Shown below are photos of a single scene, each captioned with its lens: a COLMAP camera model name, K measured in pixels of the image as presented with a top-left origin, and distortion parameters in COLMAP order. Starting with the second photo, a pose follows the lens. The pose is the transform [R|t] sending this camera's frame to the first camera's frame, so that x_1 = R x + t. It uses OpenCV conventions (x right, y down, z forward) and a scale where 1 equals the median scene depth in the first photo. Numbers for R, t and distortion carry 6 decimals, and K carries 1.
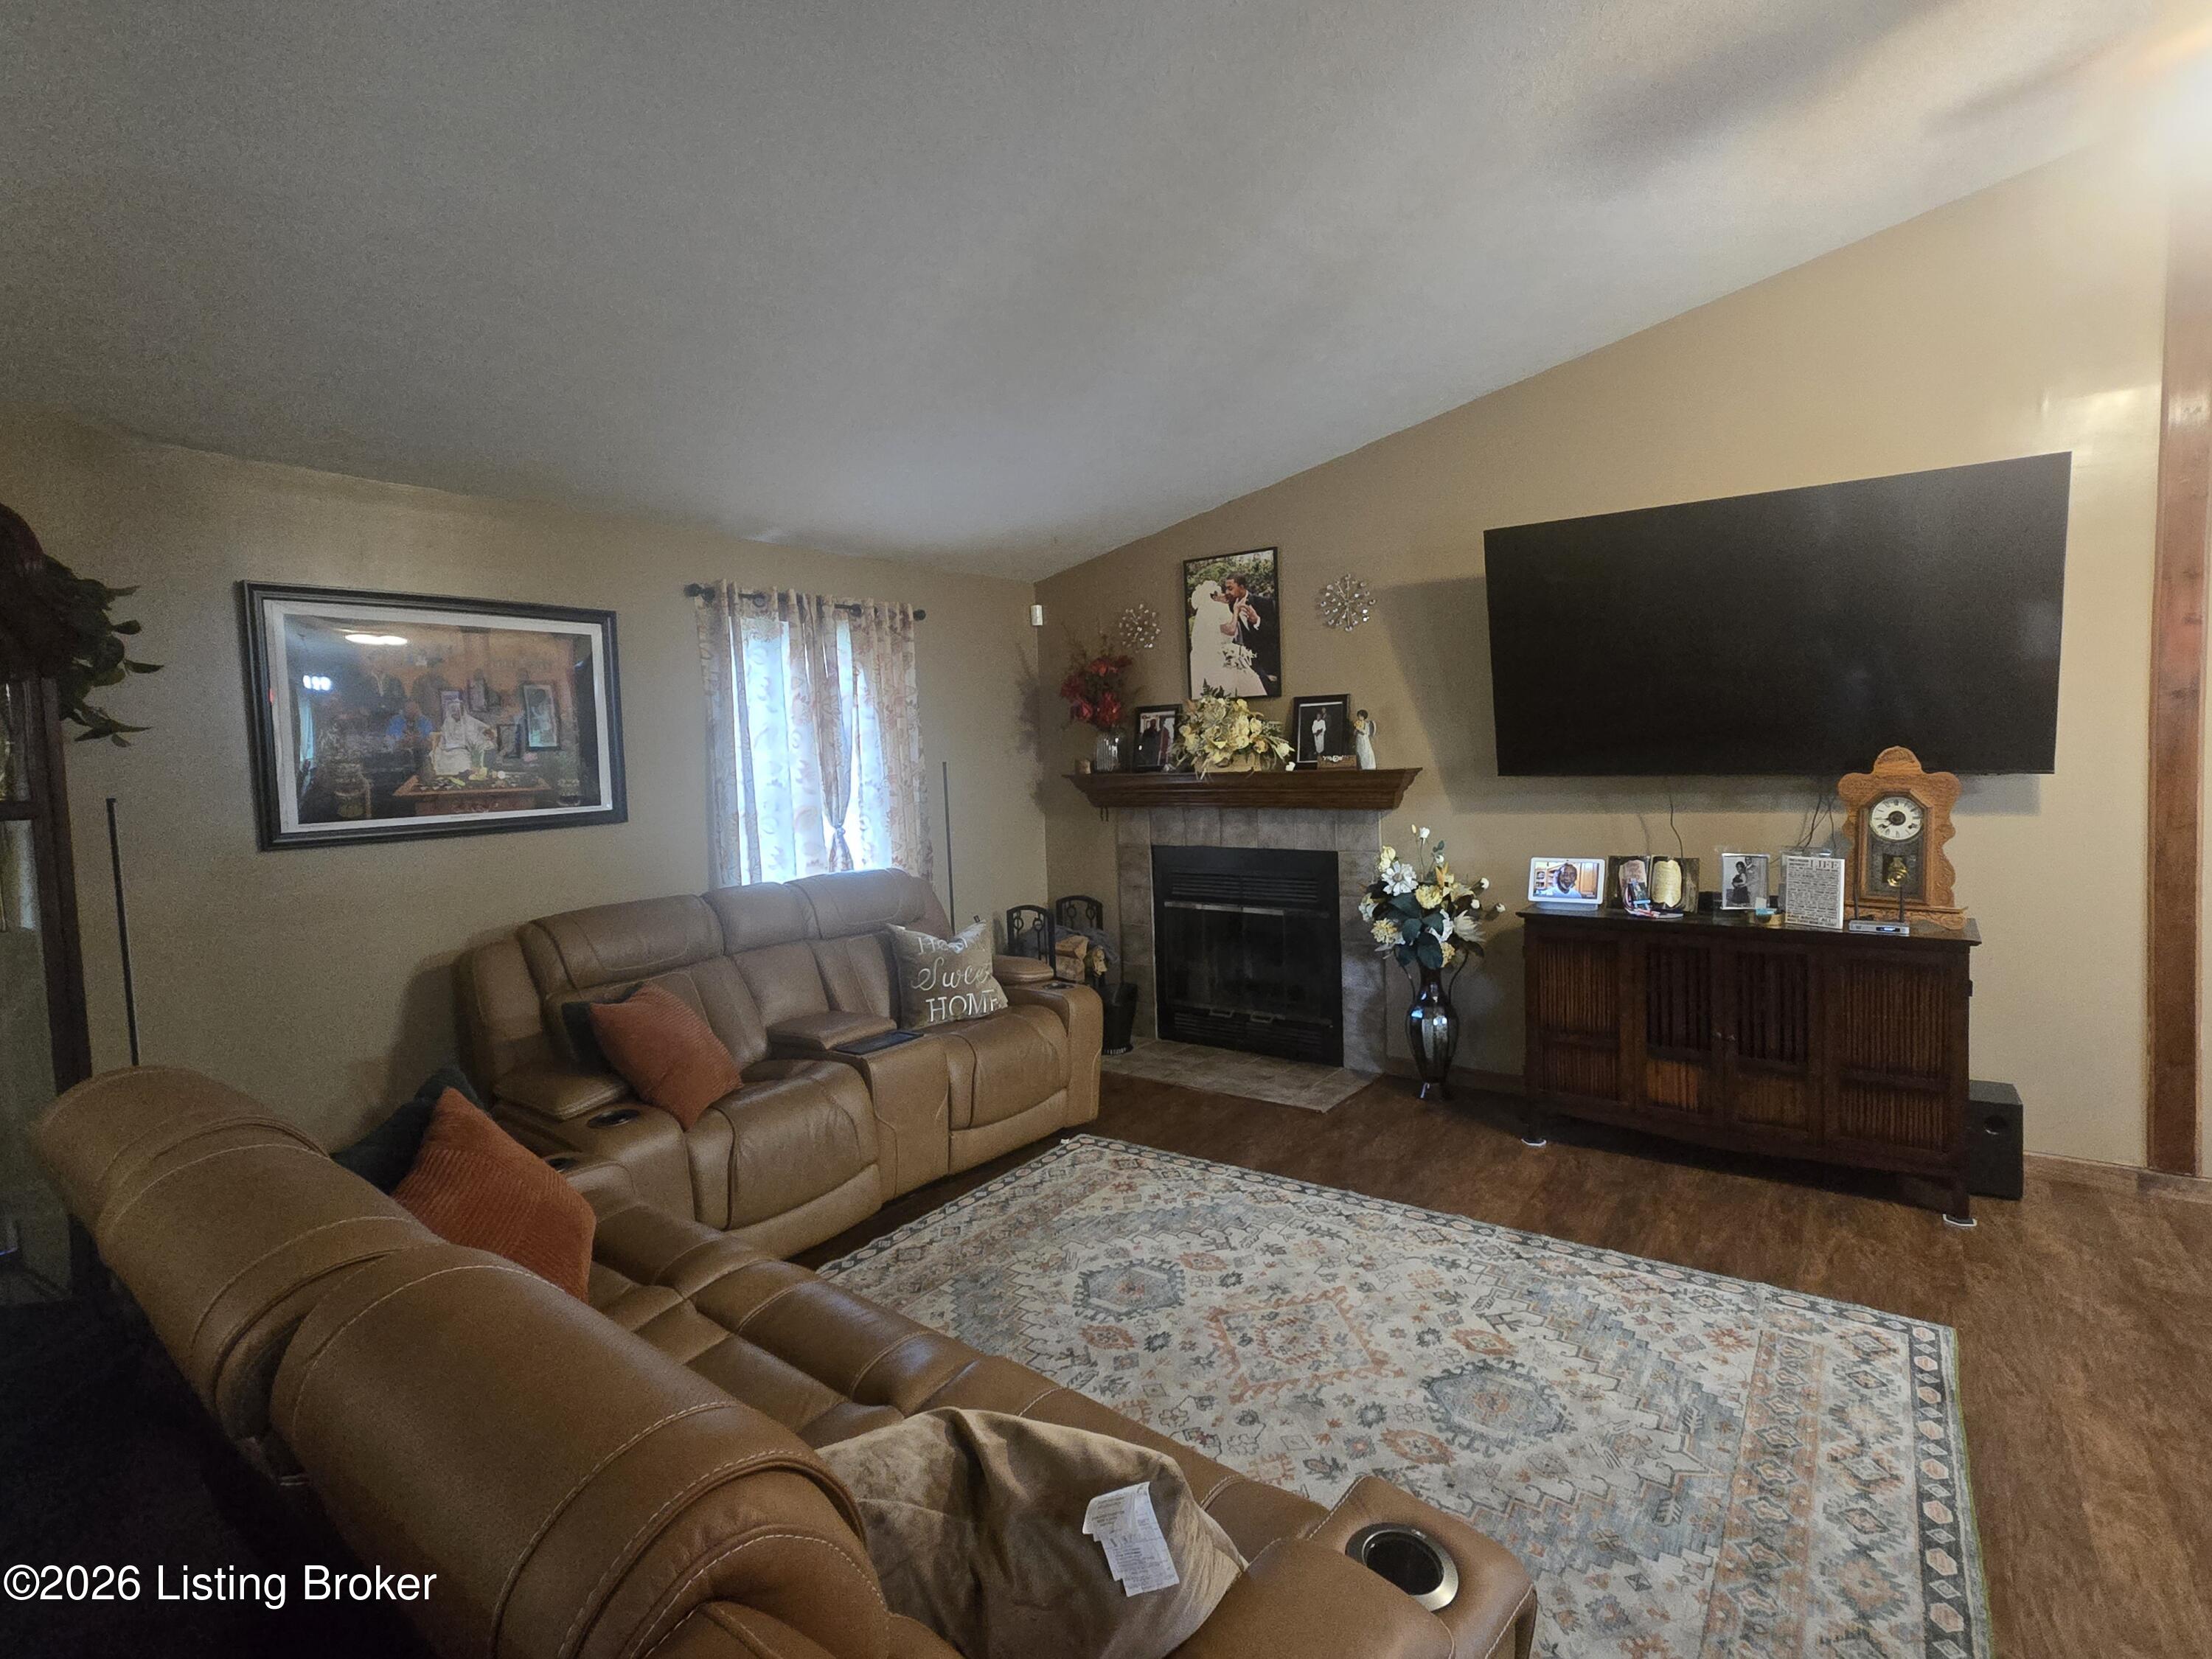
lens RADIAL K [[1098.4, 0, 1106.0], [0, 1098.4, 813.1], [0, 0, 1]] dist [0.004976, 0.000849]
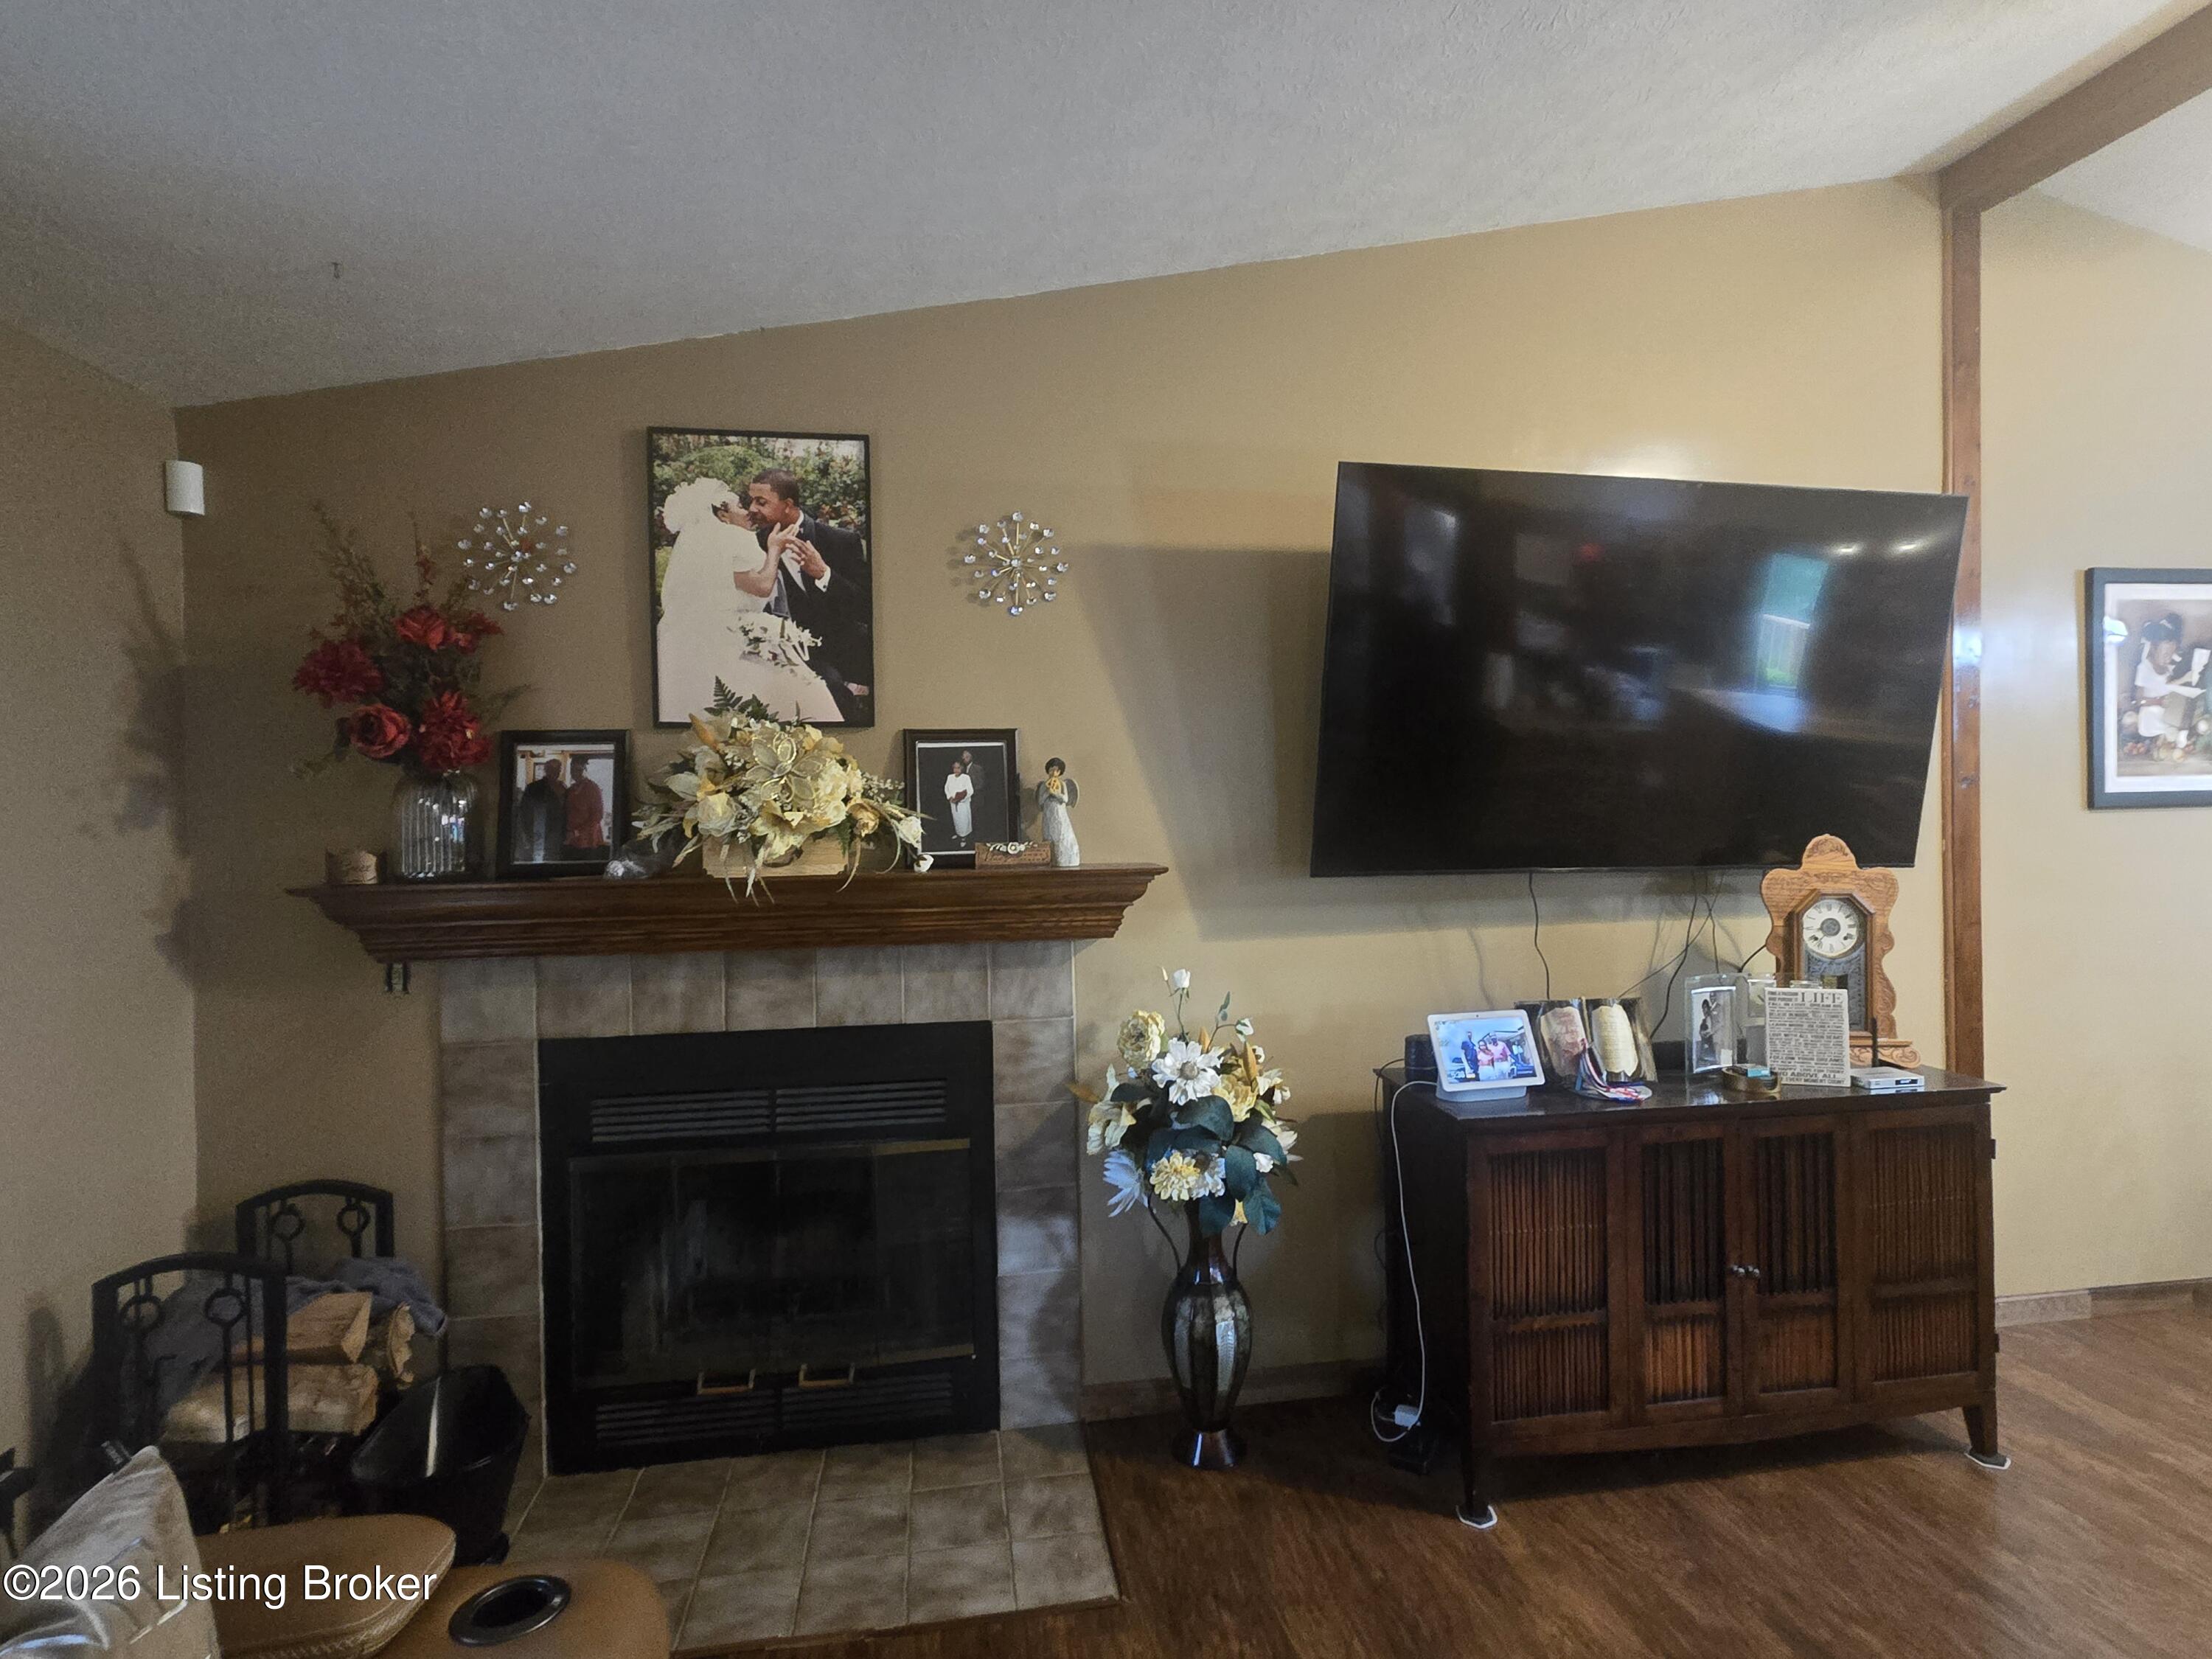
lens RADIAL K [[1098.4, 0, 1106.0], [0, 1098.4, 813.1], [0, 0, 1]] dist [0.004976, 0.000849]
pose [[0.699890, 0.019097, 0.713995, -0.132071], [0.032471, 0.997758, -0.058516, -0.032485], [-0.713512, 0.064138, 0.697701, 0.573846]]
